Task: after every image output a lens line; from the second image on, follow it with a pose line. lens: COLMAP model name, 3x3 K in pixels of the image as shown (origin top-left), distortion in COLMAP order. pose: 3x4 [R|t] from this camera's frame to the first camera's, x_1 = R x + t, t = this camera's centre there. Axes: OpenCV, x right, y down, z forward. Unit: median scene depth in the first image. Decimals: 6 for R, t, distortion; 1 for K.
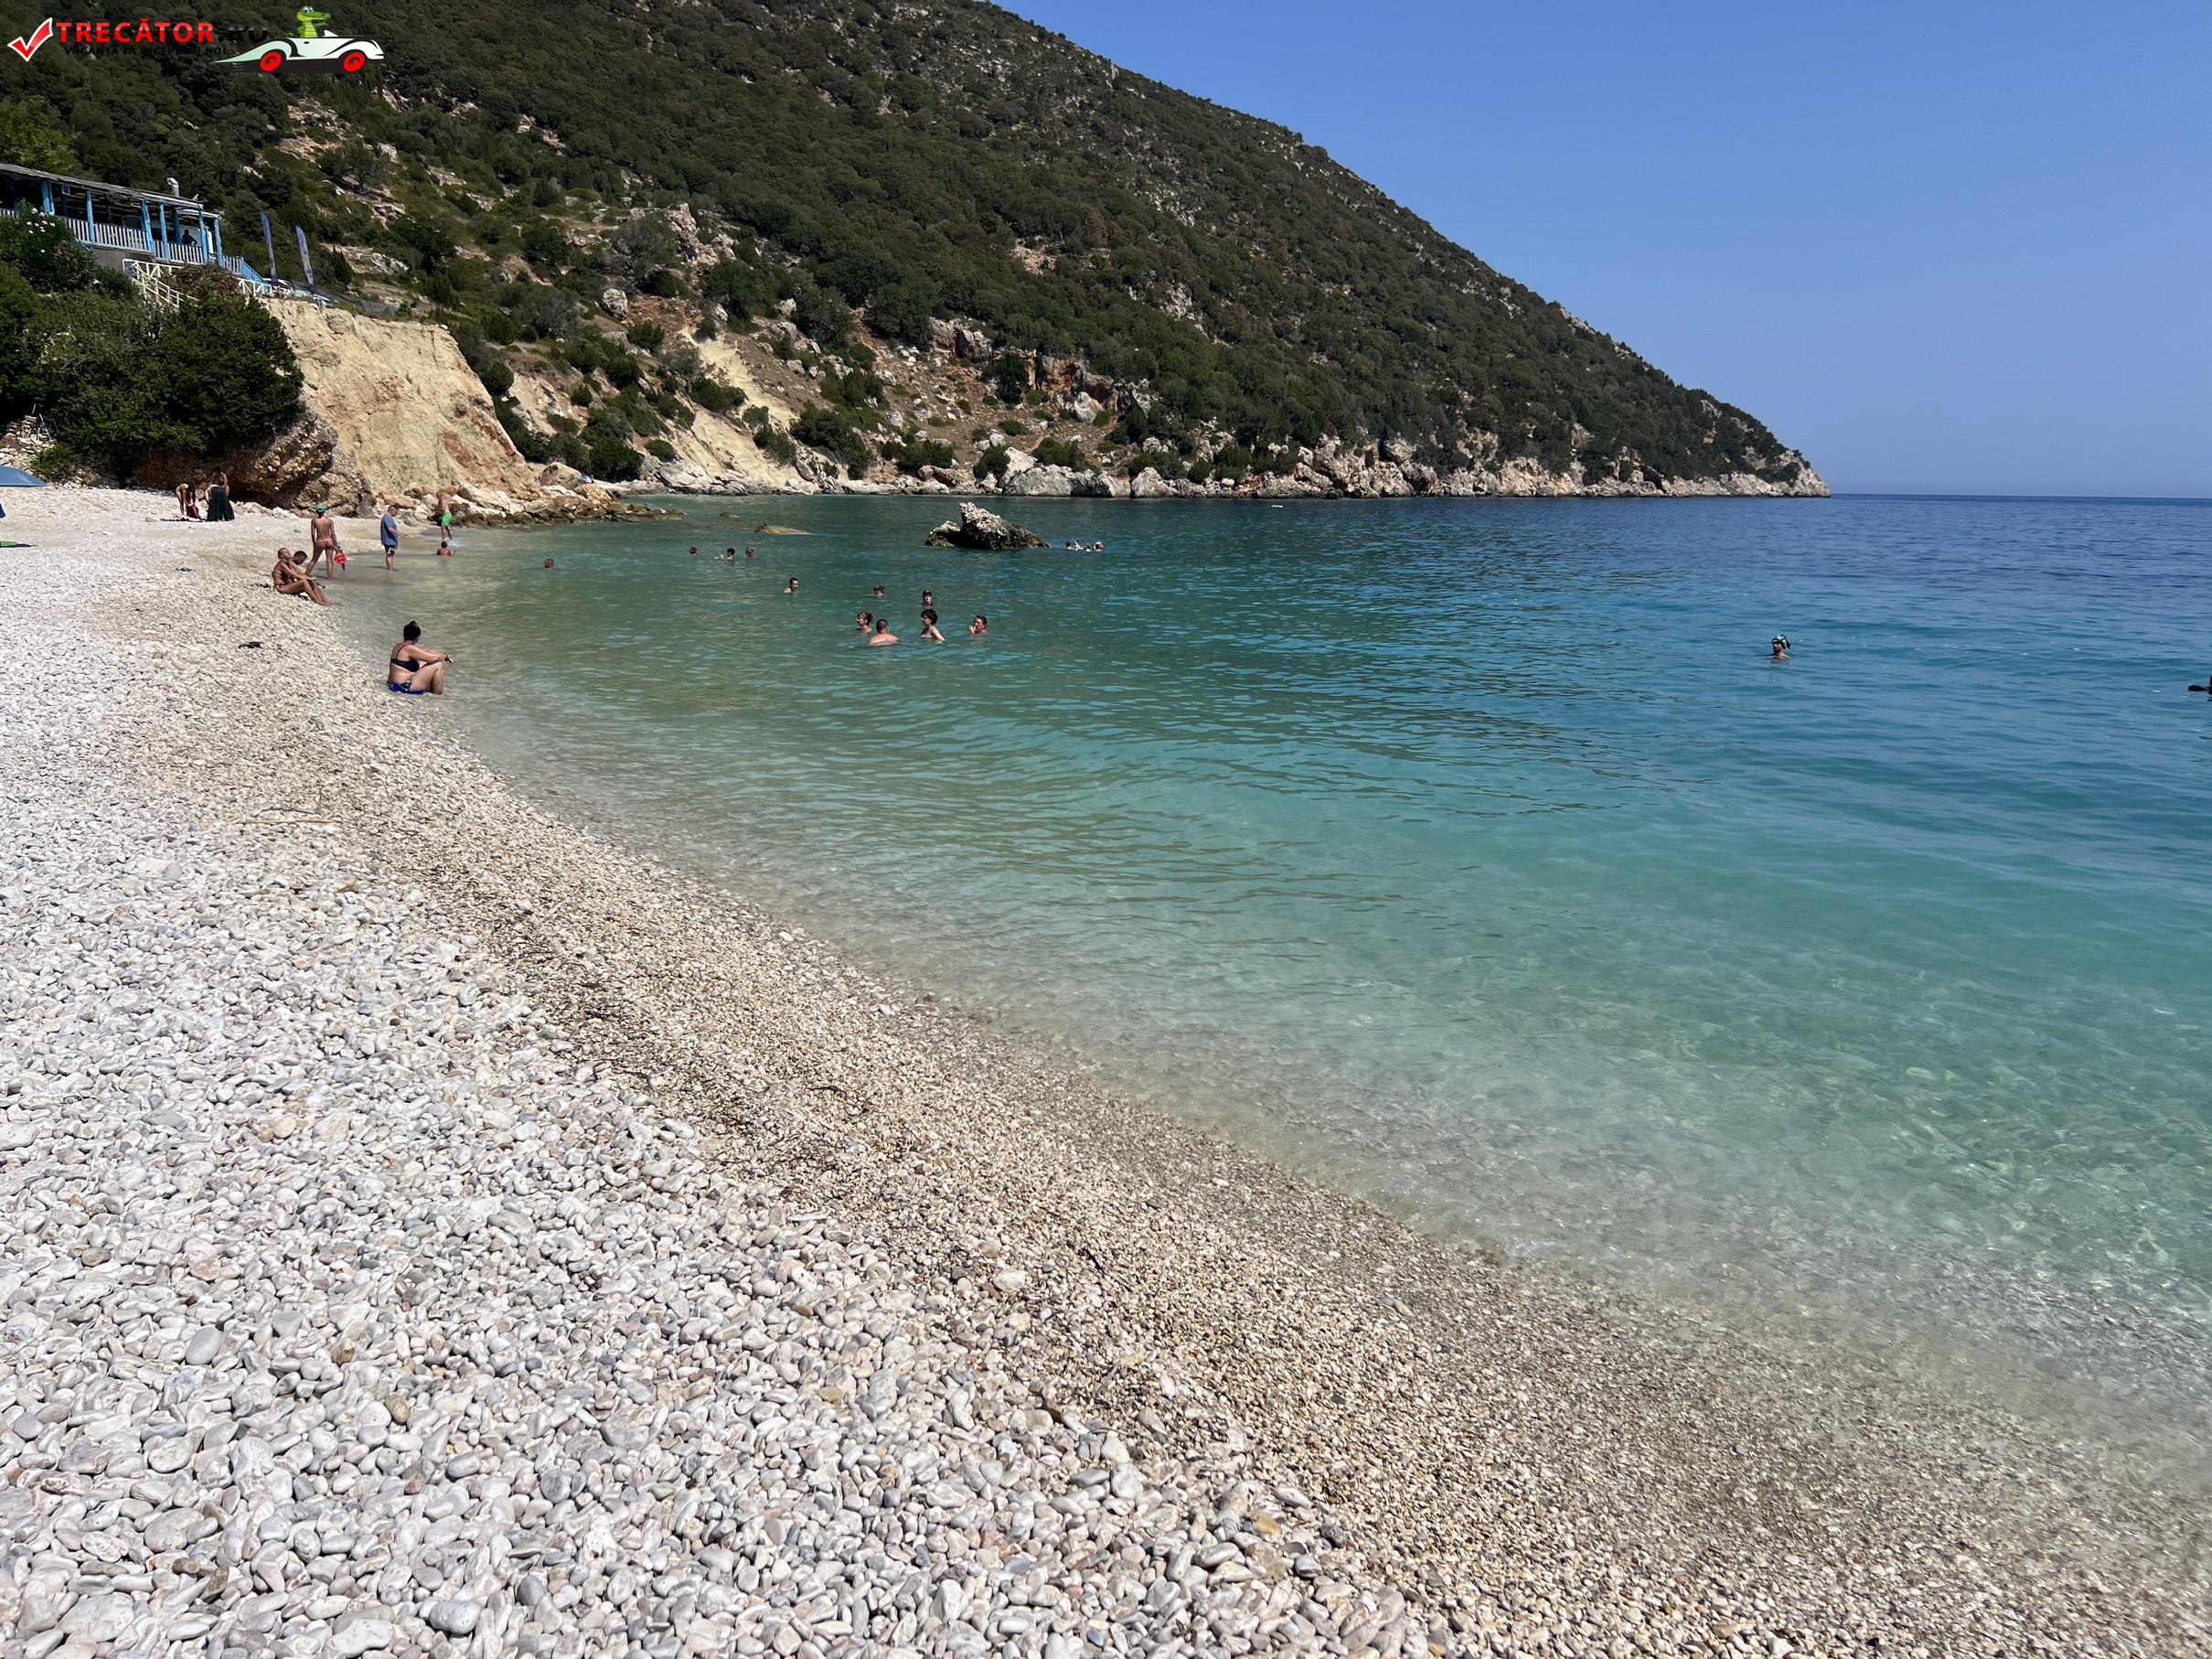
lens RADIAL K [[1675.3, 0, 1105.8], [0, 1675.3, 836.7], [0, 0, 1]] dist [0.055932, -0.069016]
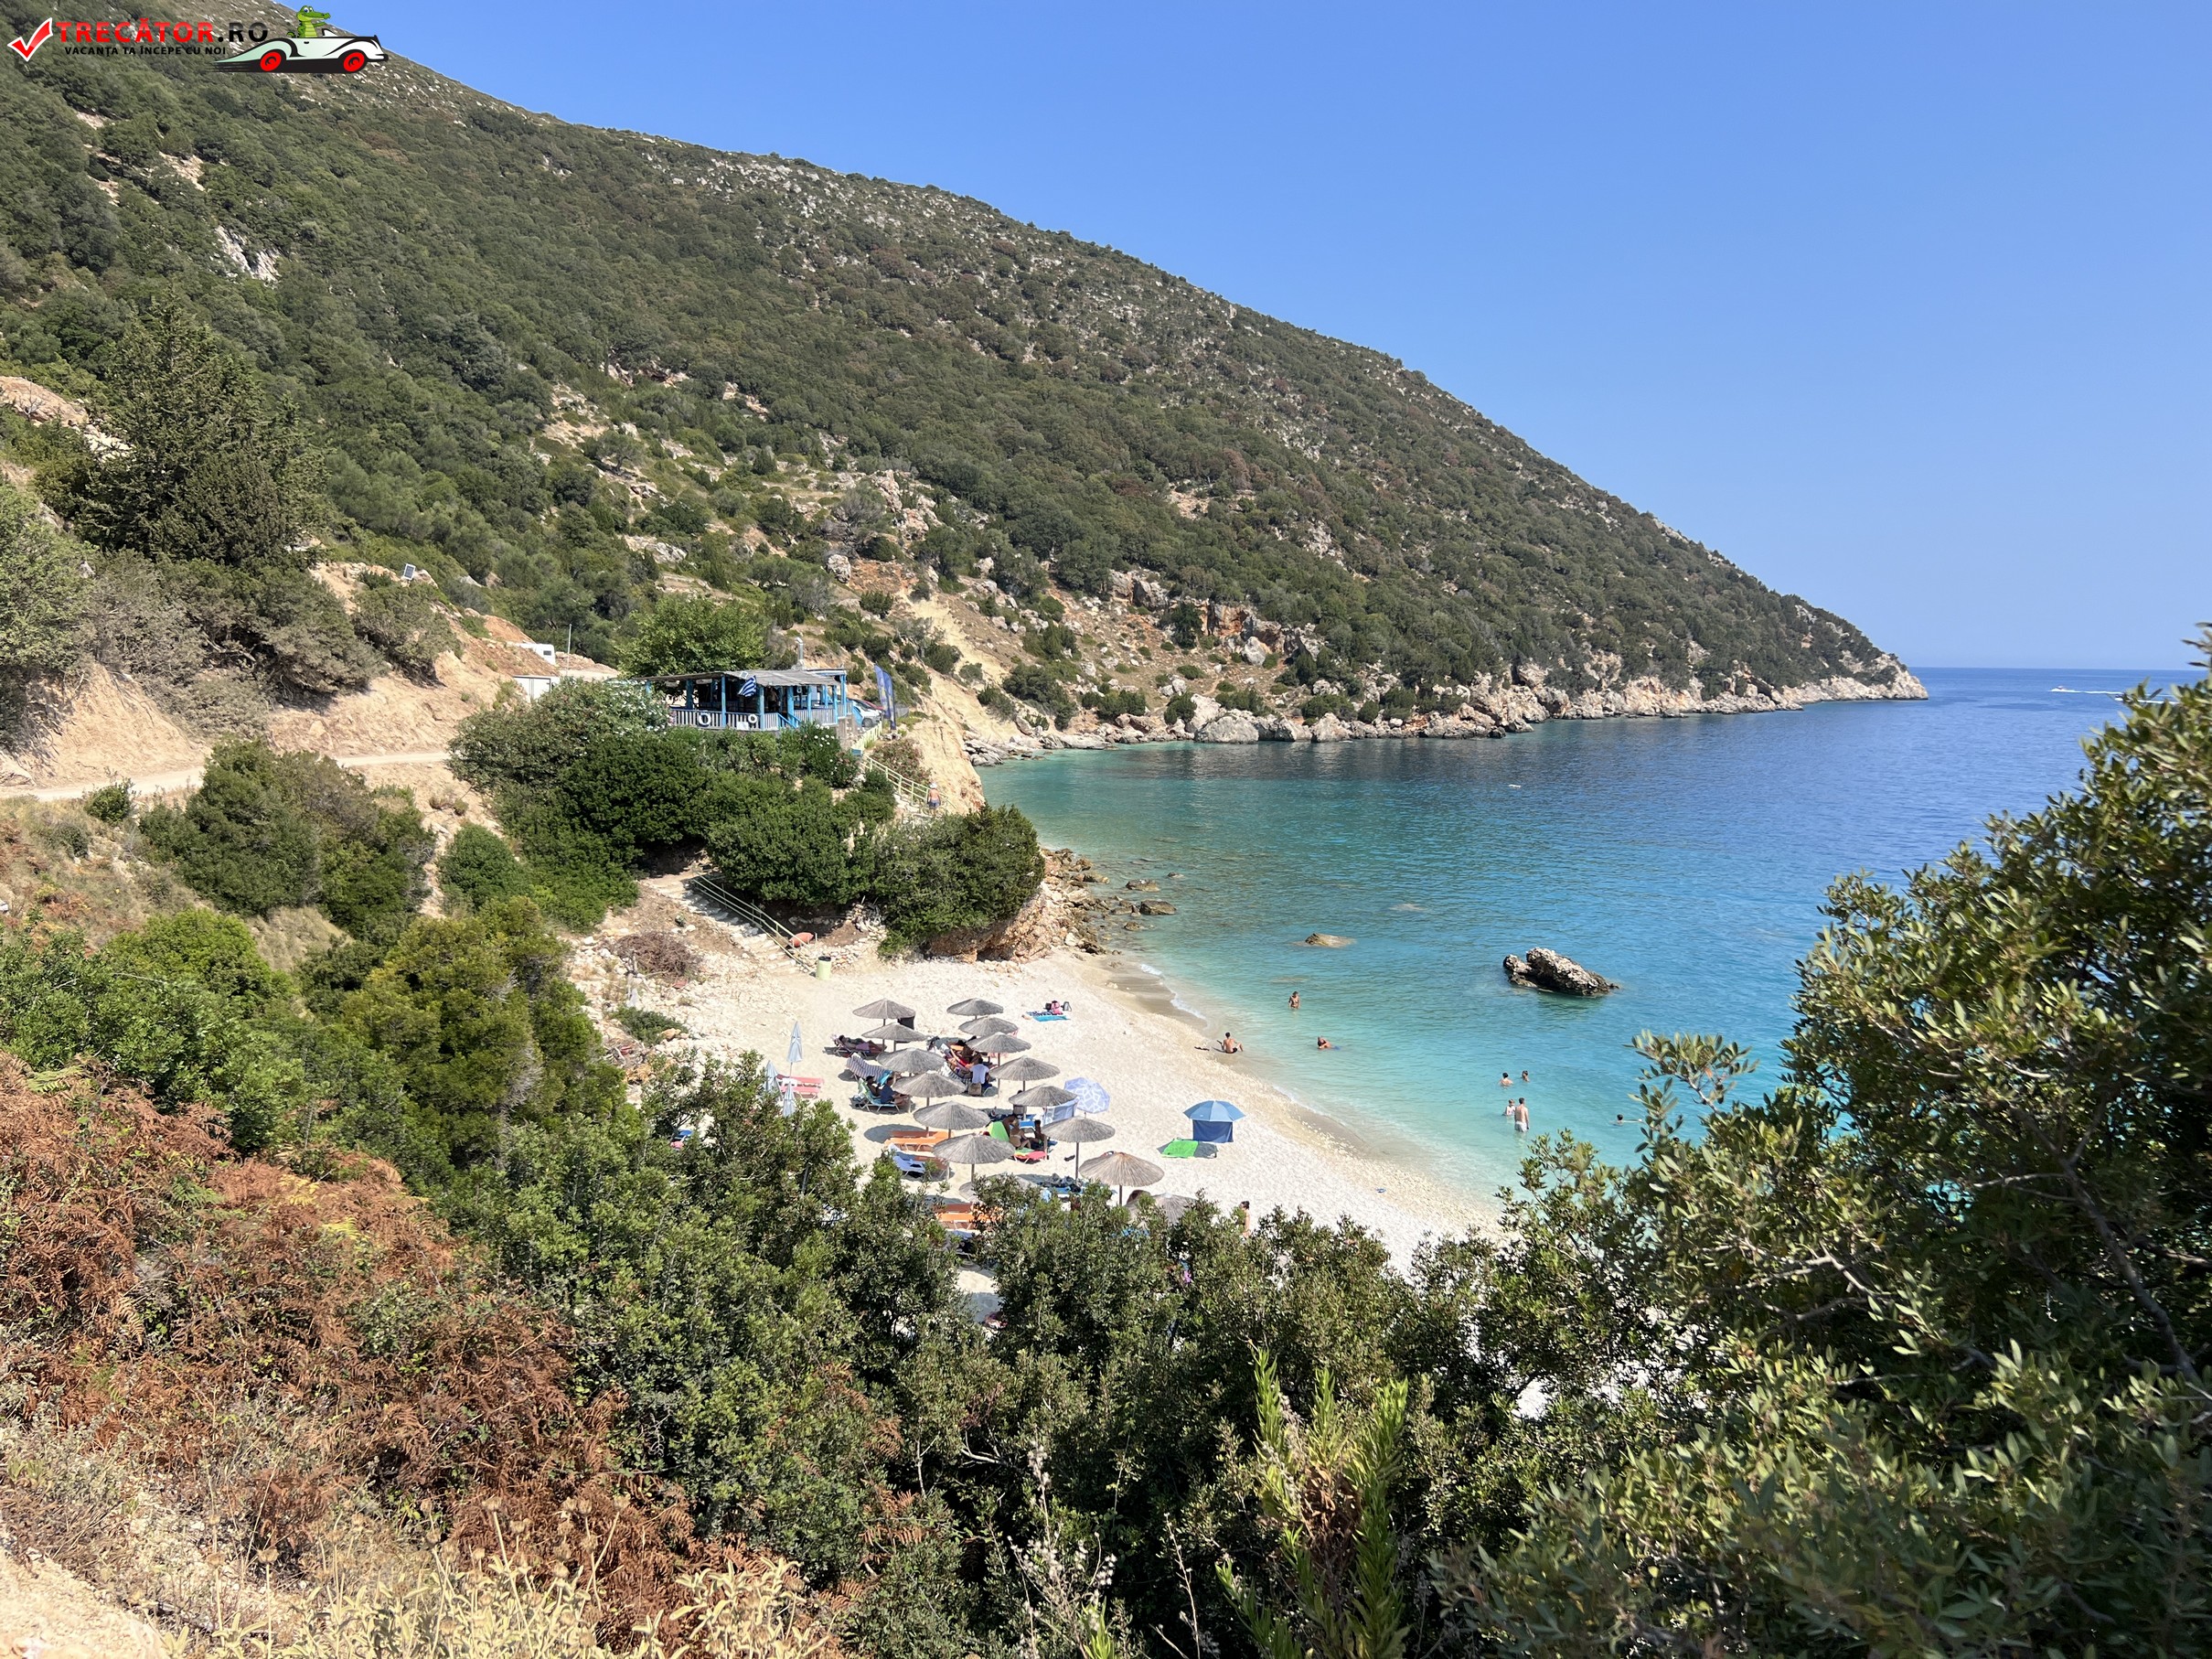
lens RADIAL K [[1665.0, 0, 1096.6], [0, 1665.0, 841.2], [0, 0, 1]] dist [0.142127, -0.365682]
pose [[0.999263, 0.002117, -0.038336, -0.078806], [-0.005850, 0.995216, -0.097527, -0.033831], [0.037946, 0.097679, 0.994494, -0.052434]]
